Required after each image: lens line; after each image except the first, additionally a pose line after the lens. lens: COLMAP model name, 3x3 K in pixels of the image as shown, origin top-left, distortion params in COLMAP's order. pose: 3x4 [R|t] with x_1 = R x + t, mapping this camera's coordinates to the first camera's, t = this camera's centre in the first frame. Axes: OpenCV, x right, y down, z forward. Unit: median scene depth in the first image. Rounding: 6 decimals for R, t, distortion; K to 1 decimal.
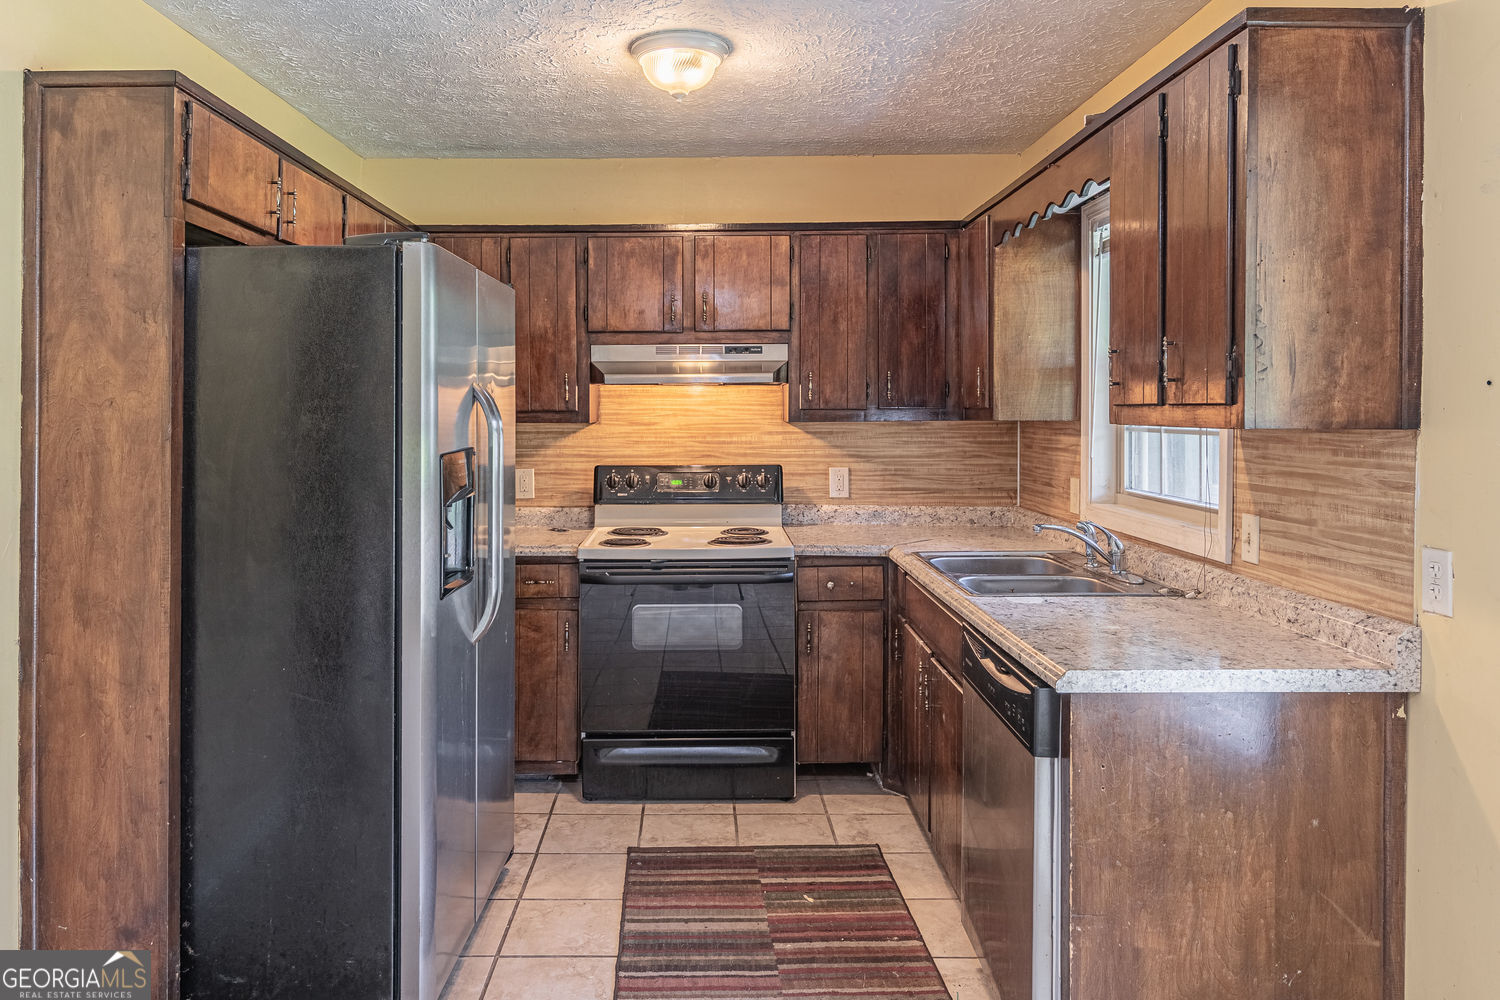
lens RADIAL K [[1041.0, 0, 745.0], [0, 1041.0, 430.7], [0, 0, 1]] dist [0.006128, 0.000015]
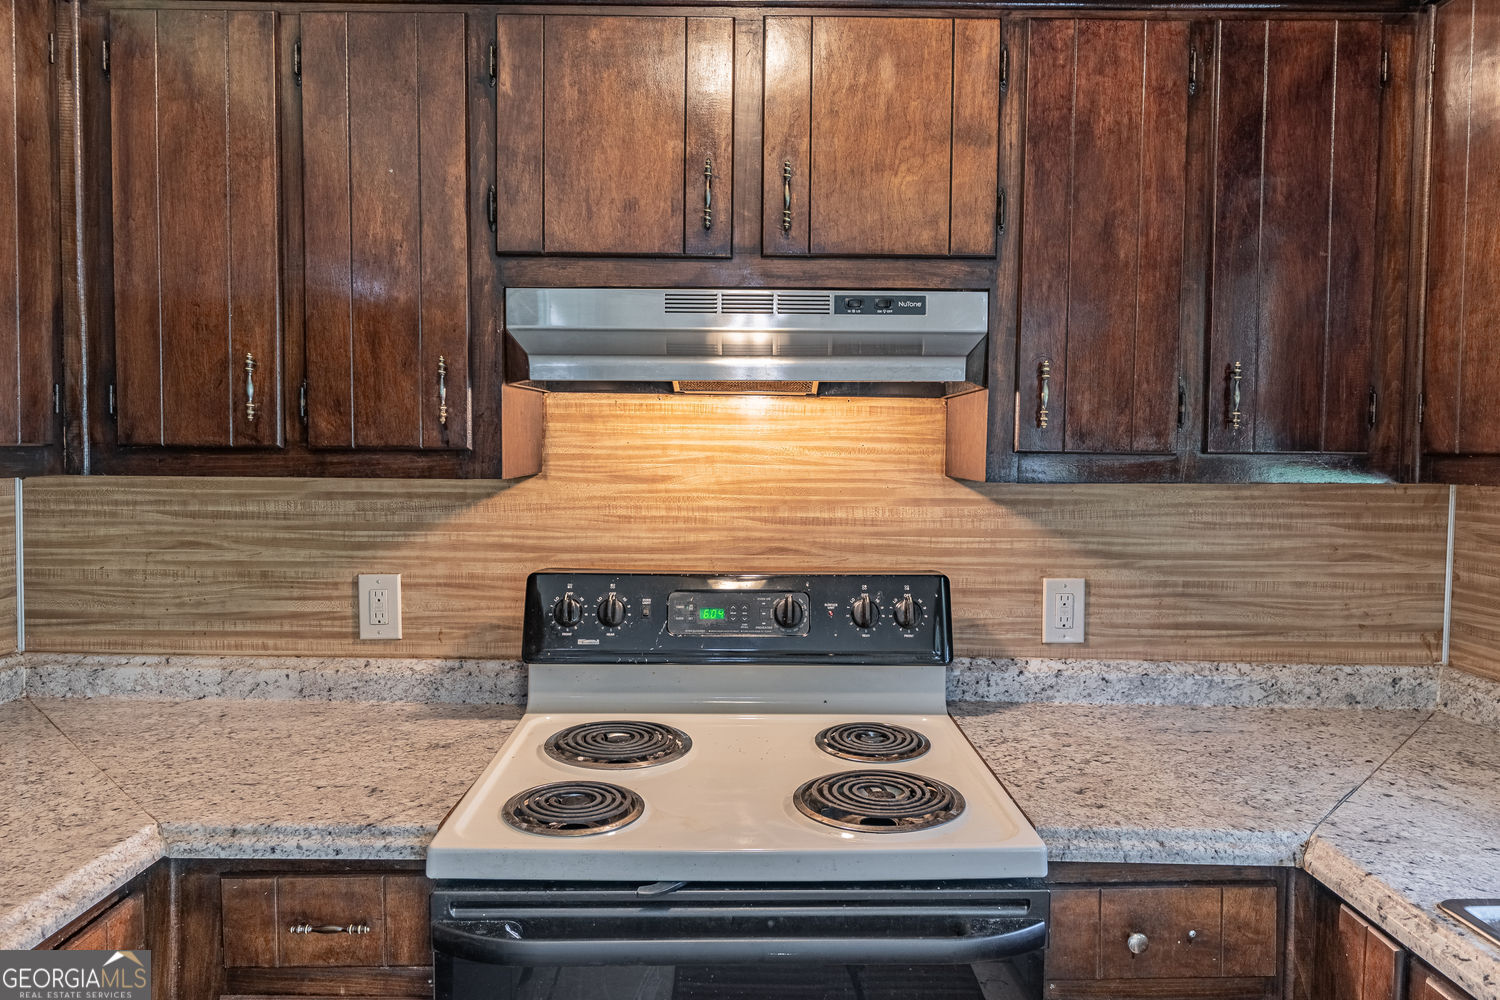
lens RADIAL K [[962.3, 0, 766.2], [0, 962.3, 503.0], [0, 0, 1]] dist [-0.002577, -0.000729]
pose [[0.999906, 0.012318, -0.006064, -0.040484], [-0.012076, 0.999190, 0.038386, -0.013089], [0.006532, -0.038309, 0.999245, 0.586784]]
